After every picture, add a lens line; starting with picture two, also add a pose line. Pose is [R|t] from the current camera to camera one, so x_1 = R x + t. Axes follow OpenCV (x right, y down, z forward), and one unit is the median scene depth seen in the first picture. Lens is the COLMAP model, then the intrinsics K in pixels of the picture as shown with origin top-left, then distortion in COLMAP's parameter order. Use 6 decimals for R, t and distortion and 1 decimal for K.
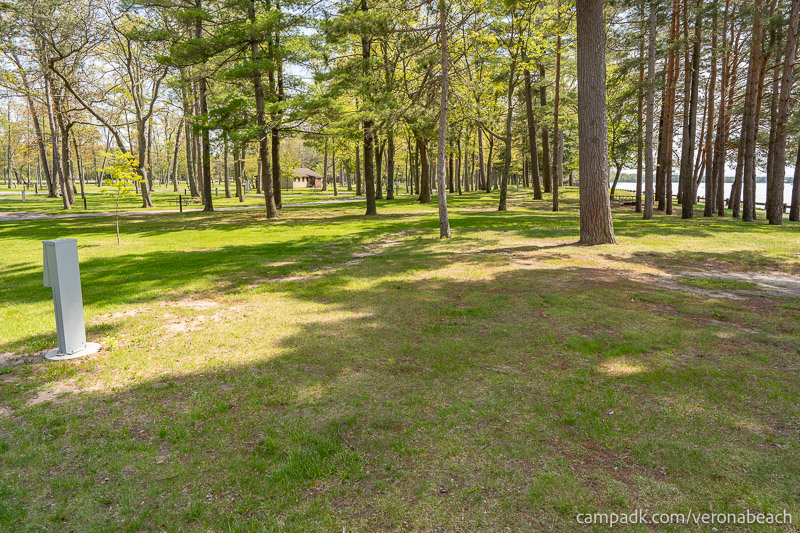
lens RADIAL K [[542.8, 0, 396.1], [0, 542.8, 265.4], [0, 0, 1]] dist [0.002982, 0.002216]
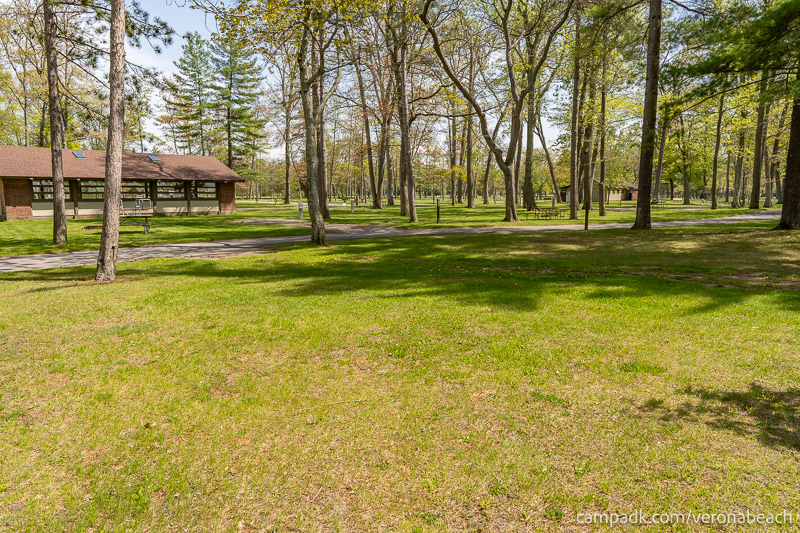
lens RADIAL K [[533.9, 0, 394.2], [0, 533.9, 266.6], [0, 0, 1]] dist [0.004351, -0.000559]
pose [[0.887607, 0.053279, -0.457510, -0.329392], [-0.064937, 0.997841, -0.009779, -0.037562], [0.456002, 0.038389, 0.889151, 0.383419]]
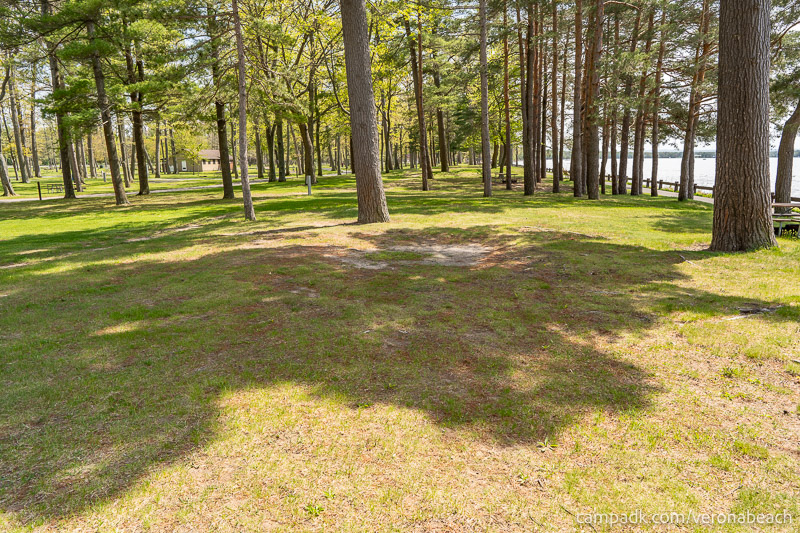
lens RADIAL K [[548.2, 0, 400.0], [0, 548.2, 266.5], [0, 0, 1]] dist [0.000858, 0.000883]
pose [[0.992121, -0.038605, 0.119185, 0.115289], [0.034204, 0.998663, 0.038753, 0.002273], [-0.120521, -0.034371, 0.992116, -0.032627]]
